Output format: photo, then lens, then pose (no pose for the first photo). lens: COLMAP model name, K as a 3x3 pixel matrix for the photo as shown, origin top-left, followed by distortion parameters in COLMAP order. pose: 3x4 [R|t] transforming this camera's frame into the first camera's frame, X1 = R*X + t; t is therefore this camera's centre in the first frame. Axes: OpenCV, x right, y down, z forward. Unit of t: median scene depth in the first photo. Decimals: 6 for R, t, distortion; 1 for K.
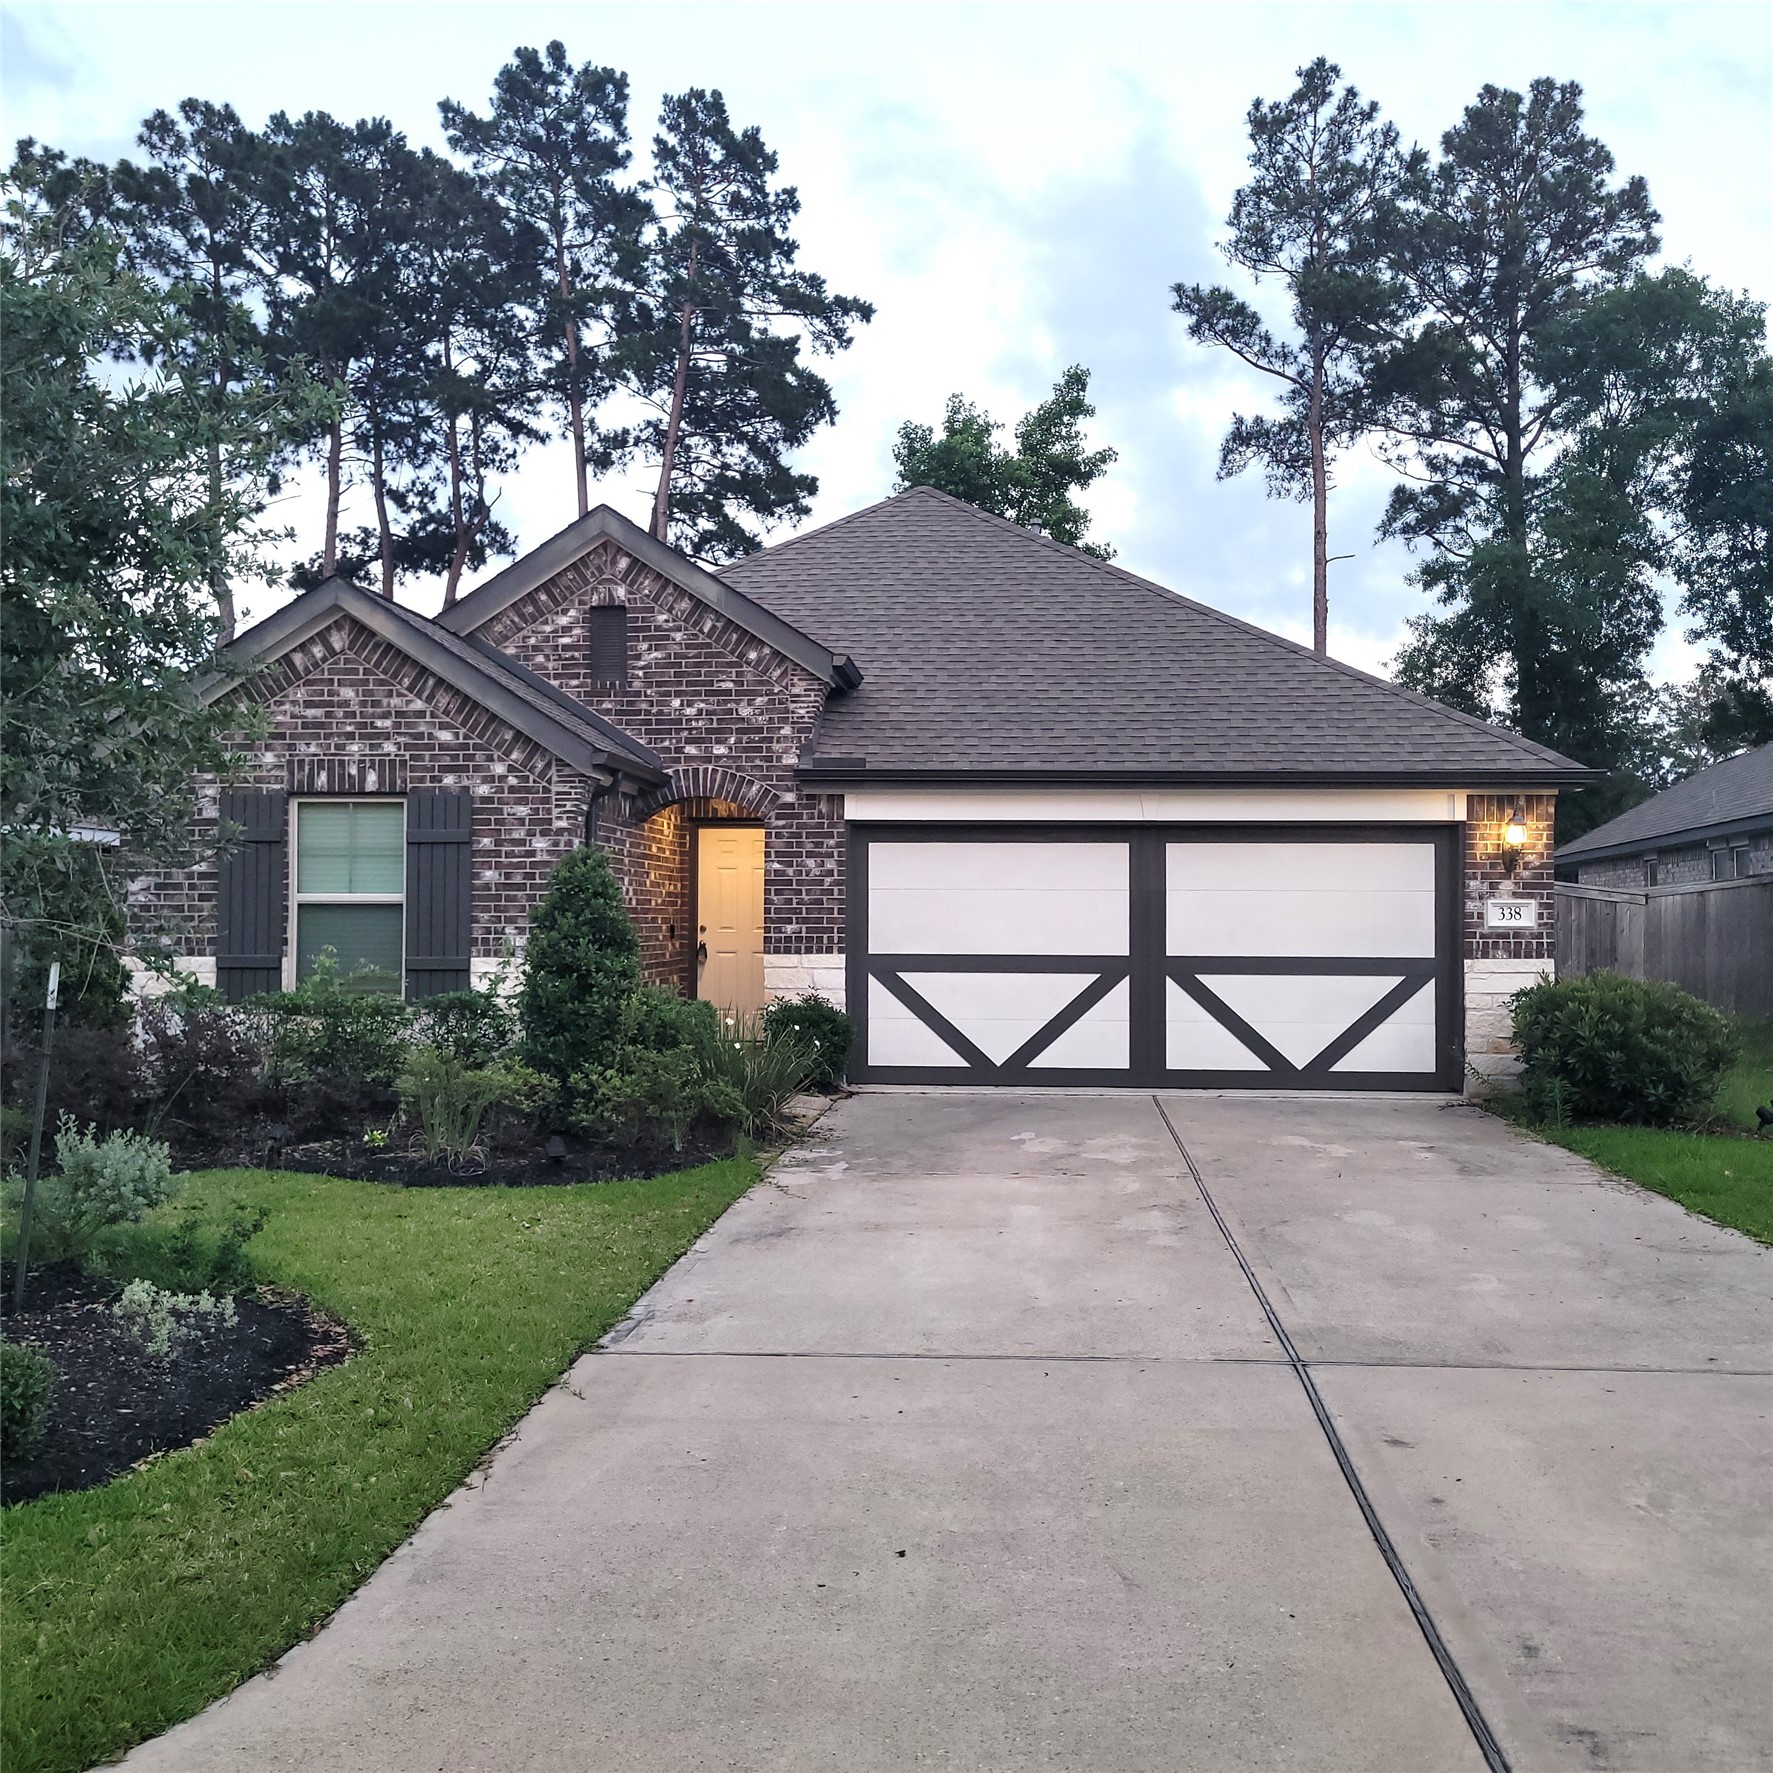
lens RADIAL K [[1754.5, 0, 910.8], [0, 1754.5, 894.3], [0, 0, 1]] dist [0.038389, -0.026770]
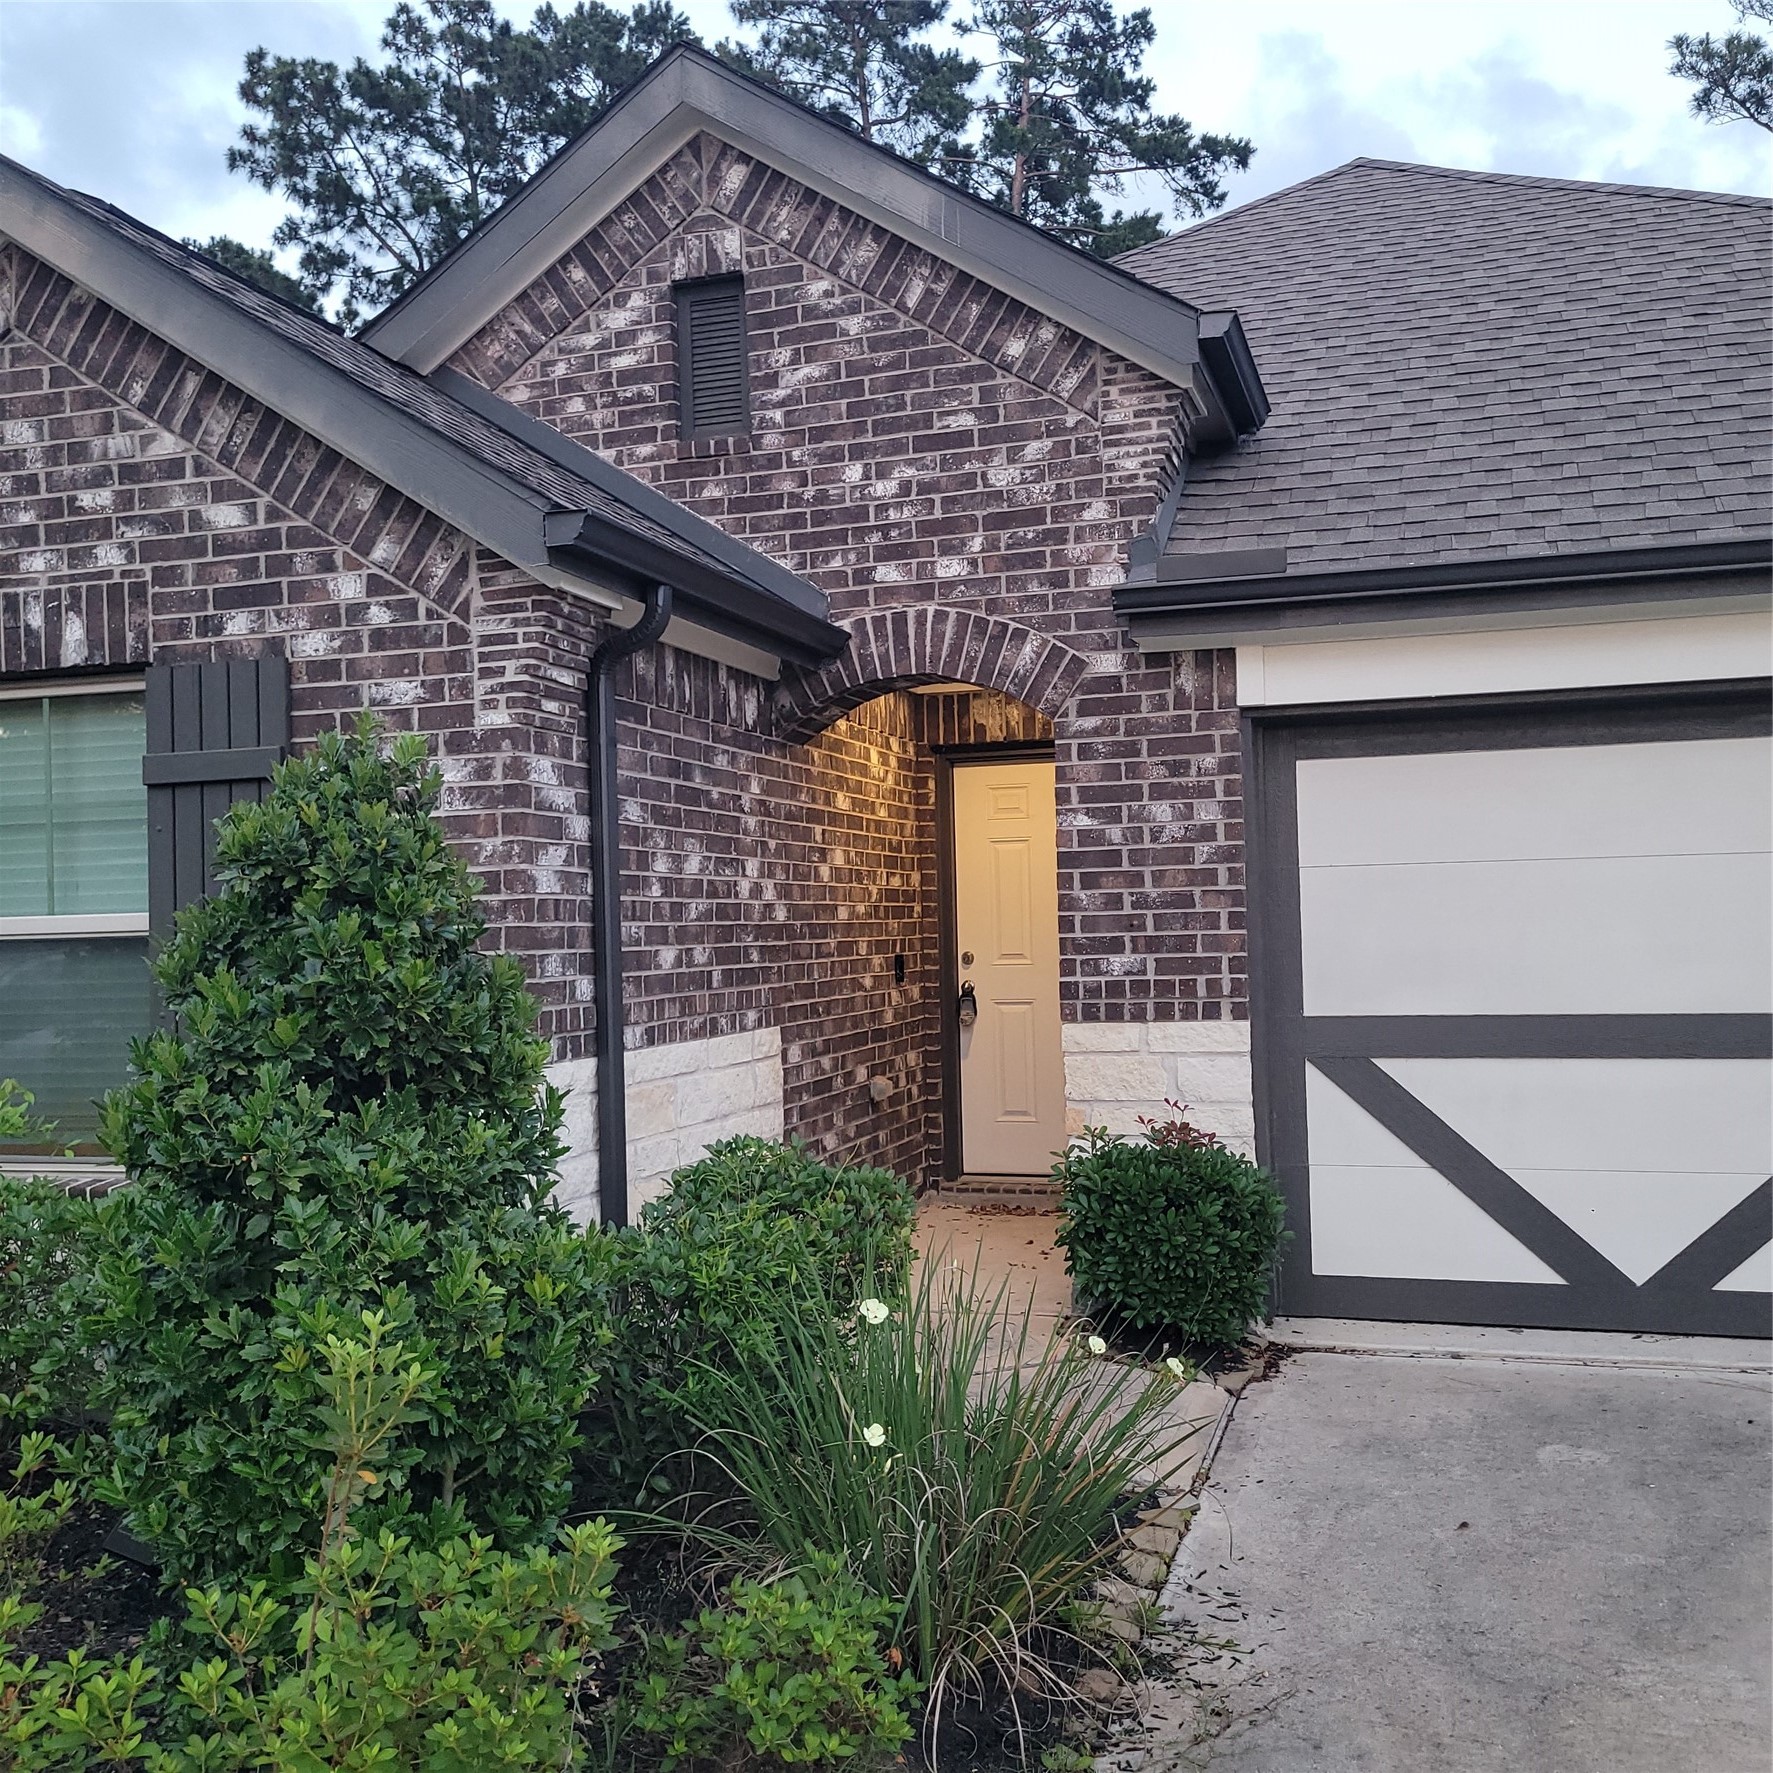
lens RADIAL K [[1754.5, 0, 910.8], [0, 1754.5, 894.3], [0, 0, 1]] dist [0.038389, -0.026770]
pose [[0.975444, -0.031146, -0.218032, -0.023403], [0.031009, 0.999511, -0.004051, 0.002469], [0.218052, -0.002809, 0.975933, 0.559675]]
